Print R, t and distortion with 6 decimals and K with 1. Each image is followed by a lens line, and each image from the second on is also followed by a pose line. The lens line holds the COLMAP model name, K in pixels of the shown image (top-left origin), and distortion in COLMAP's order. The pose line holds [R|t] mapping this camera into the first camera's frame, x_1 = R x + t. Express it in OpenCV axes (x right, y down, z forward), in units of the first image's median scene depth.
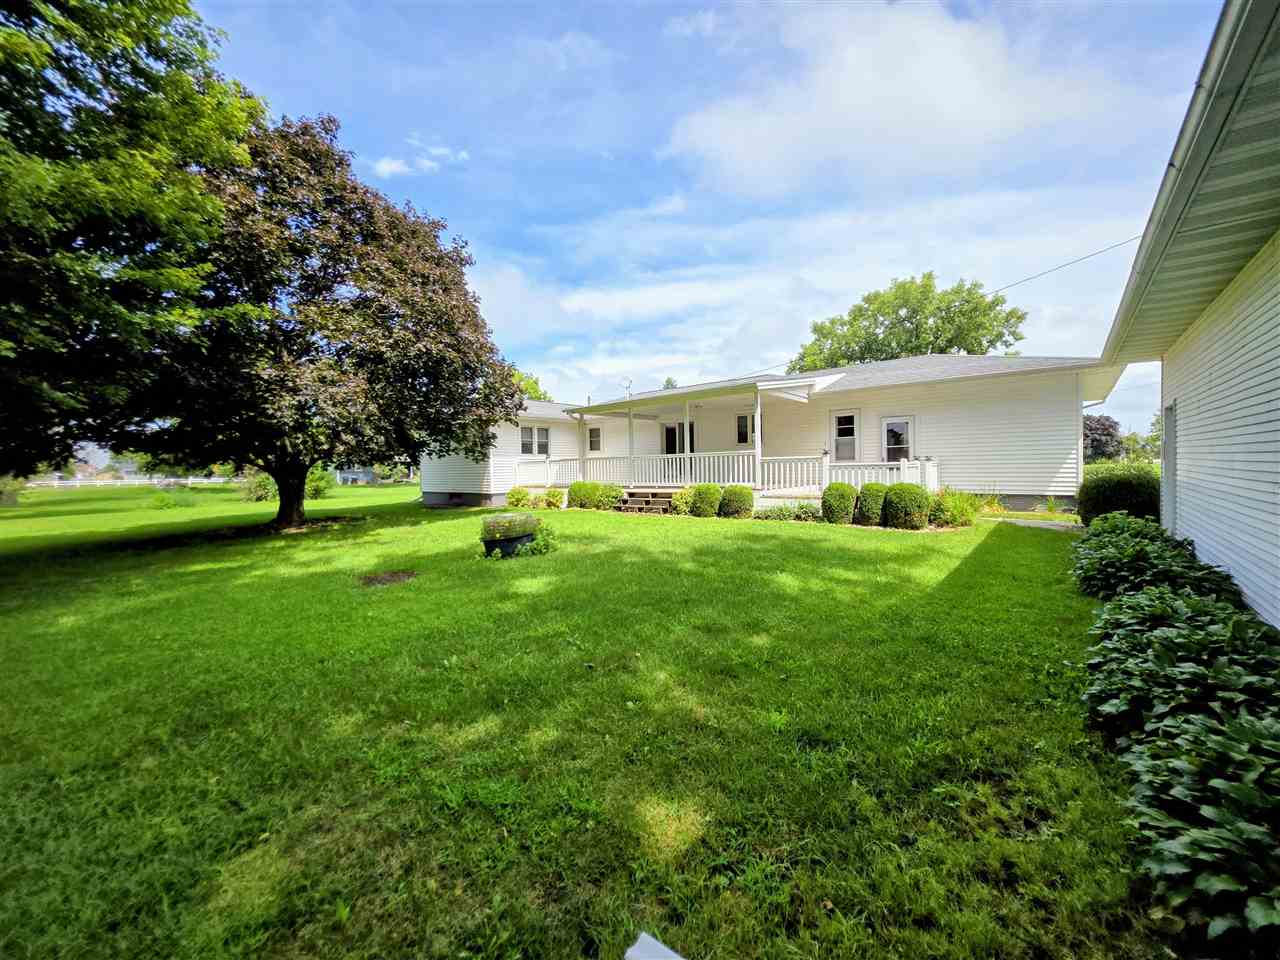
lens RADIAL K [[514.2, 0, 635.2], [0, 514.2, 481.8], [0, 0, 1]] dist [-0.000537, 0.000036]
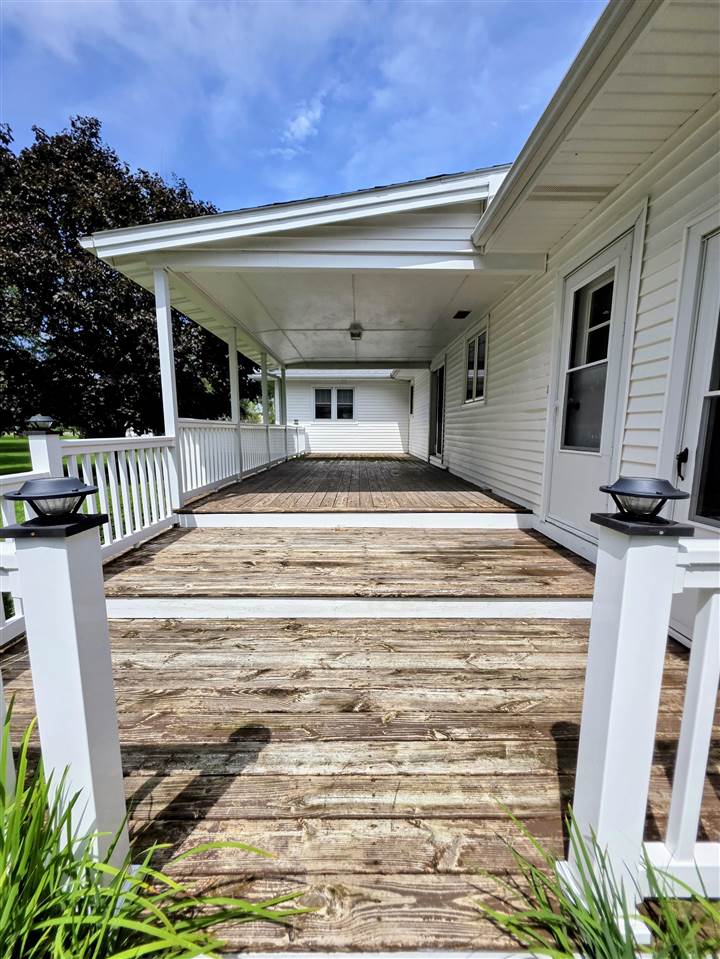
lens RADIAL K [[385.3, 0, 360.0], [0, 385.3, 479.5], [0, 0, 1]] dist [-0.000537, 0.000036]
pose [[0.632105, 0.123507, -0.764977, 0.422509], [-0.039556, 0.991072, 0.127325, -0.039493], [0.773872, -0.050223, 0.631347, 0.659203]]
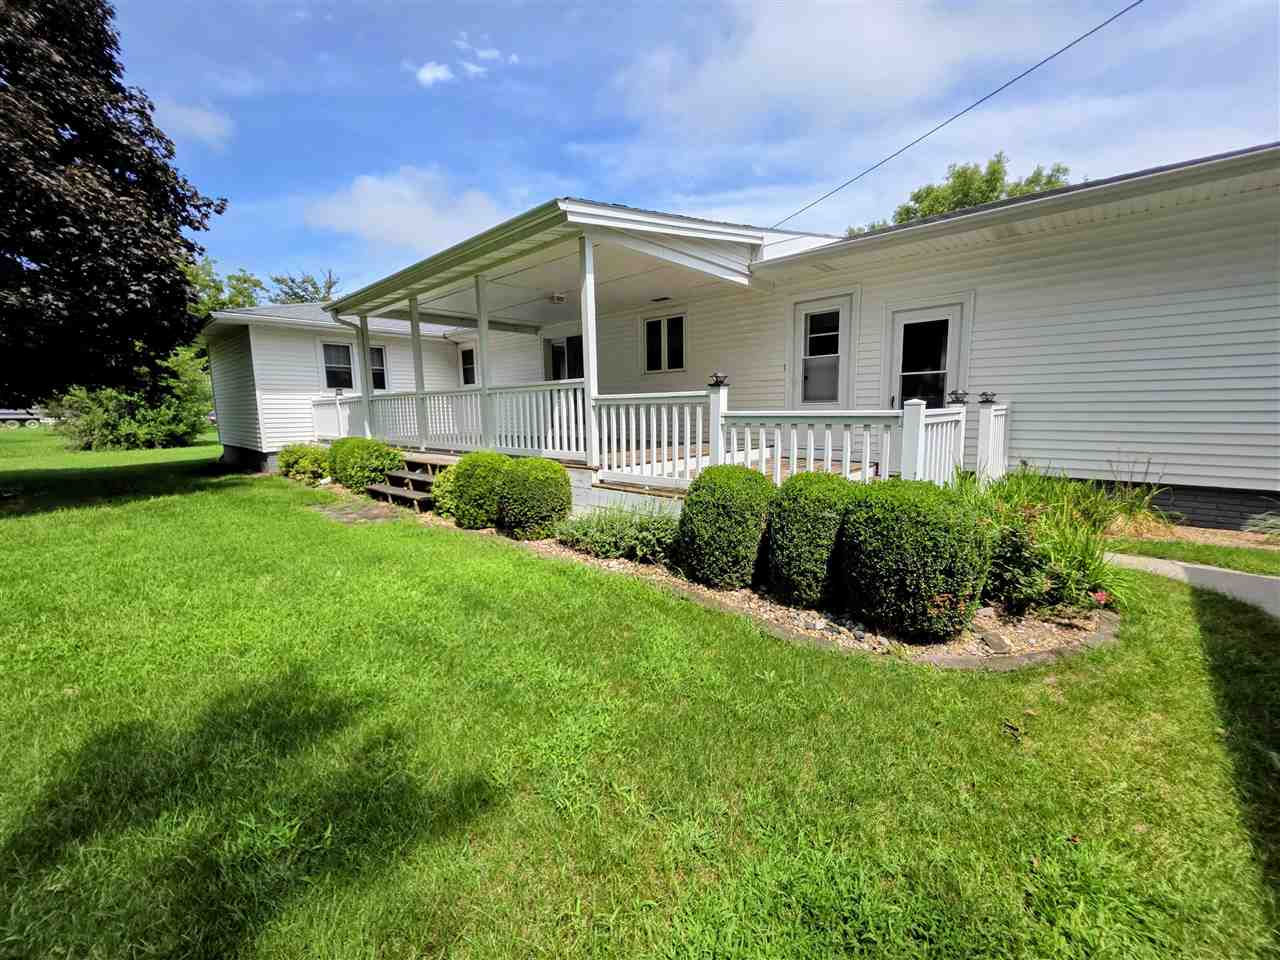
lens RADIAL K [[515.0, 0, 657.2], [0, 515.0, 476.6], [0, 0, 1]] dist [-0.000164, -0.000146]
pose [[0.999380, 0.007894, -0.034314, 0.224711], [-0.004038, 0.993809, 0.111027, -0.019405], [0.034978, -0.110820, 0.993225, 0.402724]]
